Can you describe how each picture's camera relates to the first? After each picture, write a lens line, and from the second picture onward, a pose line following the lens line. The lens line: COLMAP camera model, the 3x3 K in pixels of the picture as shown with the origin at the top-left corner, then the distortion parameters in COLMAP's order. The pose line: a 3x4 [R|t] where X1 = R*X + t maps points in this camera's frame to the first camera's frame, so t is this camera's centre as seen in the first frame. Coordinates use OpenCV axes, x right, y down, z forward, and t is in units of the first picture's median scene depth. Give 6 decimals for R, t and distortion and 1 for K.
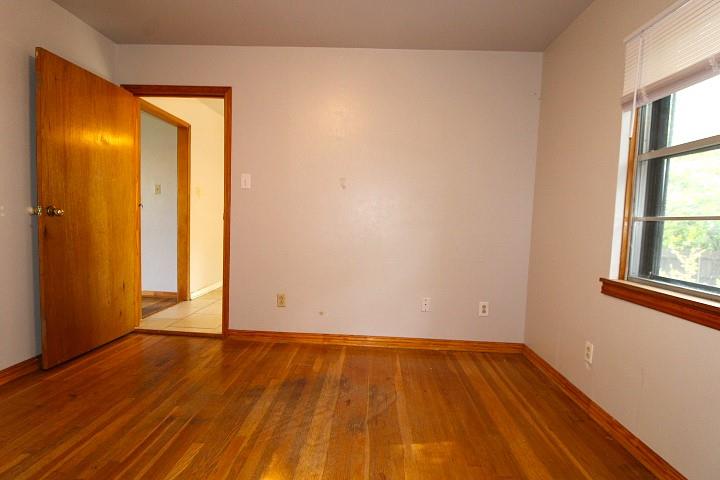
lens RADIAL K [[336.6, 0, 358.9], [0, 336.6, 245.0], [0, 0, 1]] dist [-0.001463, -0.005023]
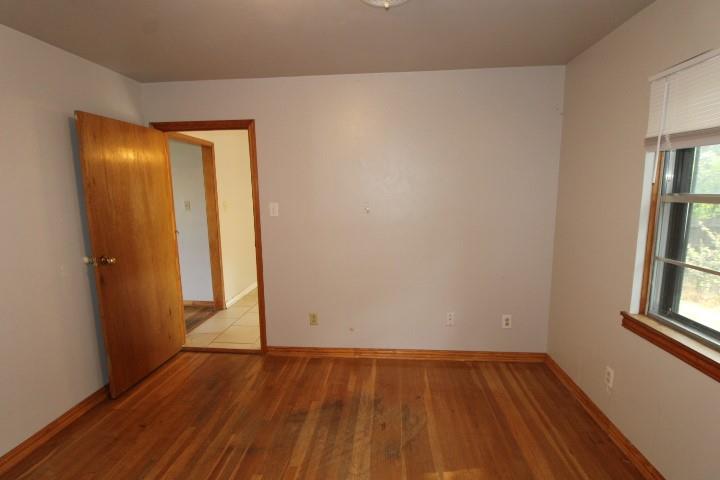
lens RADIAL K [[336.6, 0, 361.1], [0, 336.6, 242.1], [0, 0, 1]] dist [-0.001463, -0.005023]
pose [[0.997864, -0.042573, -0.049549, -0.023169], [0.046372, 0.995857, 0.078224, -0.209735], [0.046014, -0.080355, 0.995704, -0.051461]]
